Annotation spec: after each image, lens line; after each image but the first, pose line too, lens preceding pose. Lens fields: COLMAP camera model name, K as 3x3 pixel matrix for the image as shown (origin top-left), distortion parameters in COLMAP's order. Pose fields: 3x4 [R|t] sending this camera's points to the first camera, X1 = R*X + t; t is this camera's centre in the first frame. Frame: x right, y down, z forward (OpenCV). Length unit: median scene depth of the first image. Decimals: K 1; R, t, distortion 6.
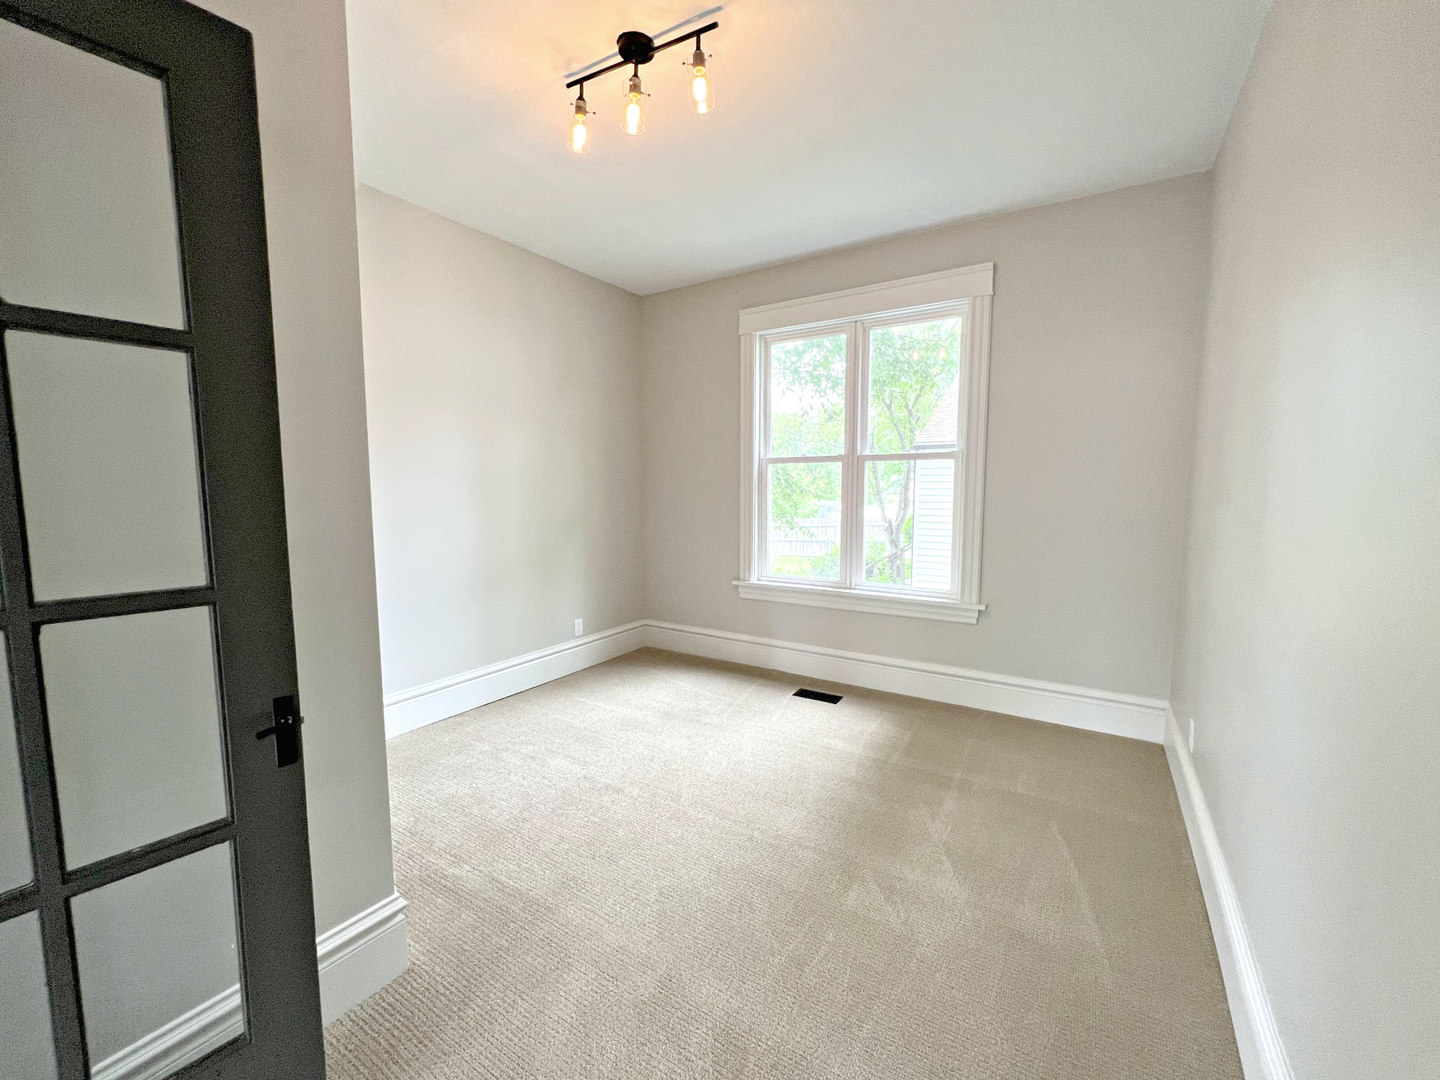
lens RADIAL K [[592.2, 0, 718.6], [0, 592.2, 542.4], [0, 0, 1]] dist [-0.001276, -0.000362]
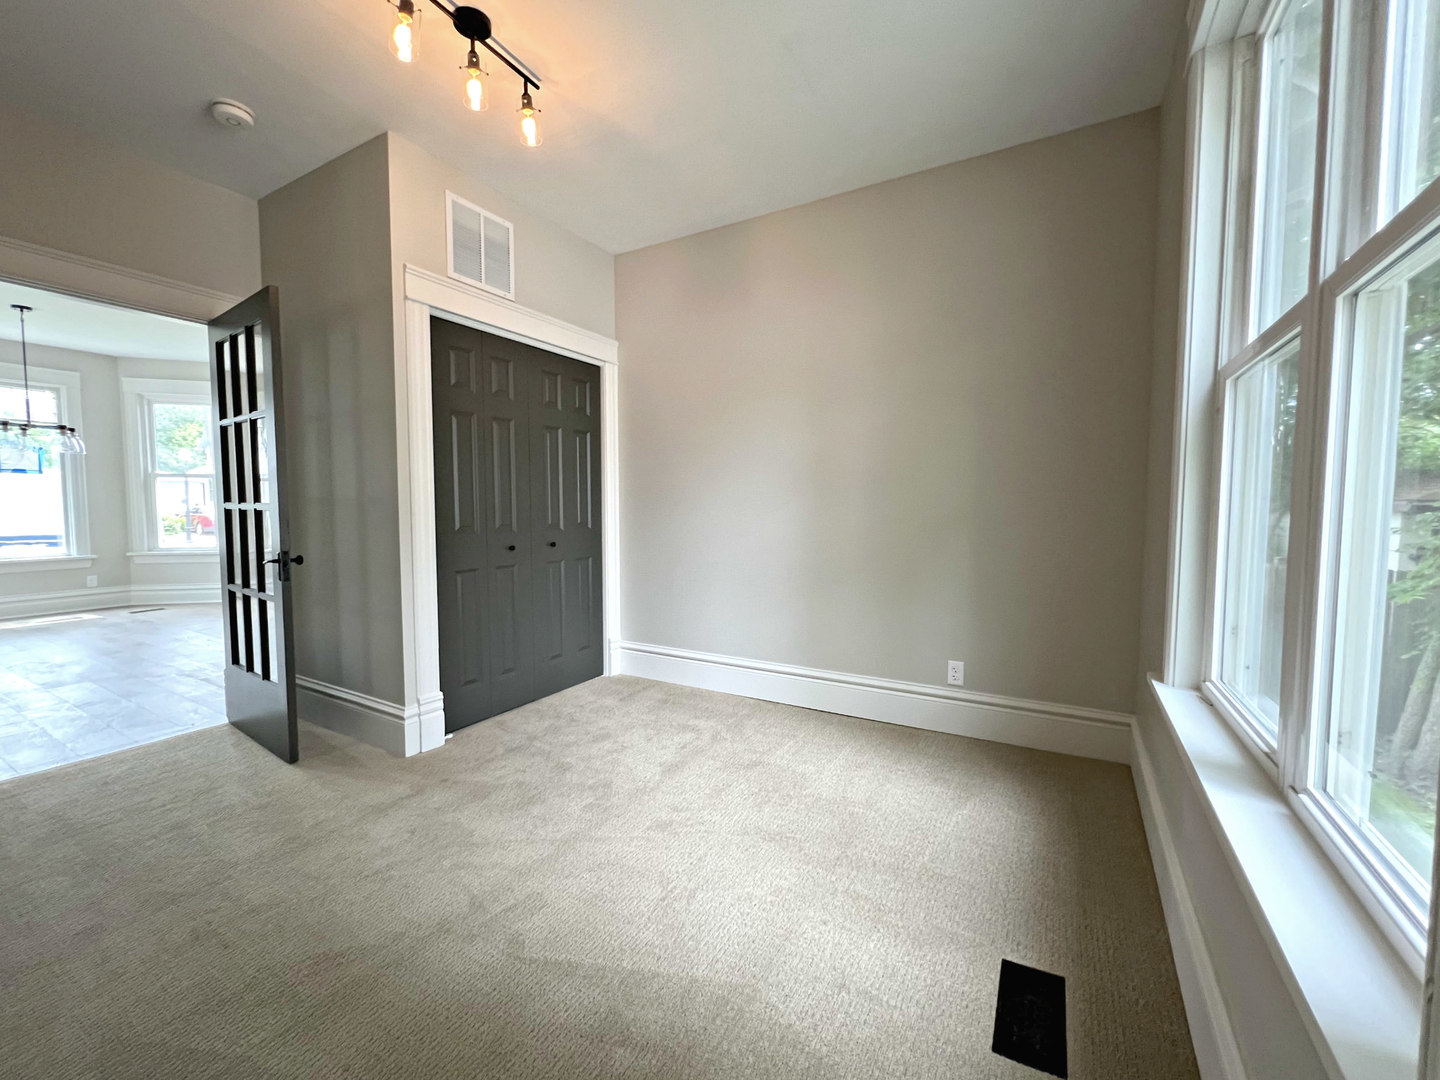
lens RADIAL K [[592.2, 0, 718.6], [0, 592.2, 542.4], [0, 0, 1]] dist [-0.001276, -0.000362]
pose [[0.047679, 0.062121, -0.996929, 0.501057], [-0.104921, 0.992854, 0.056849, -0.022120], [0.993337, 0.101888, 0.053856, 0.773438]]
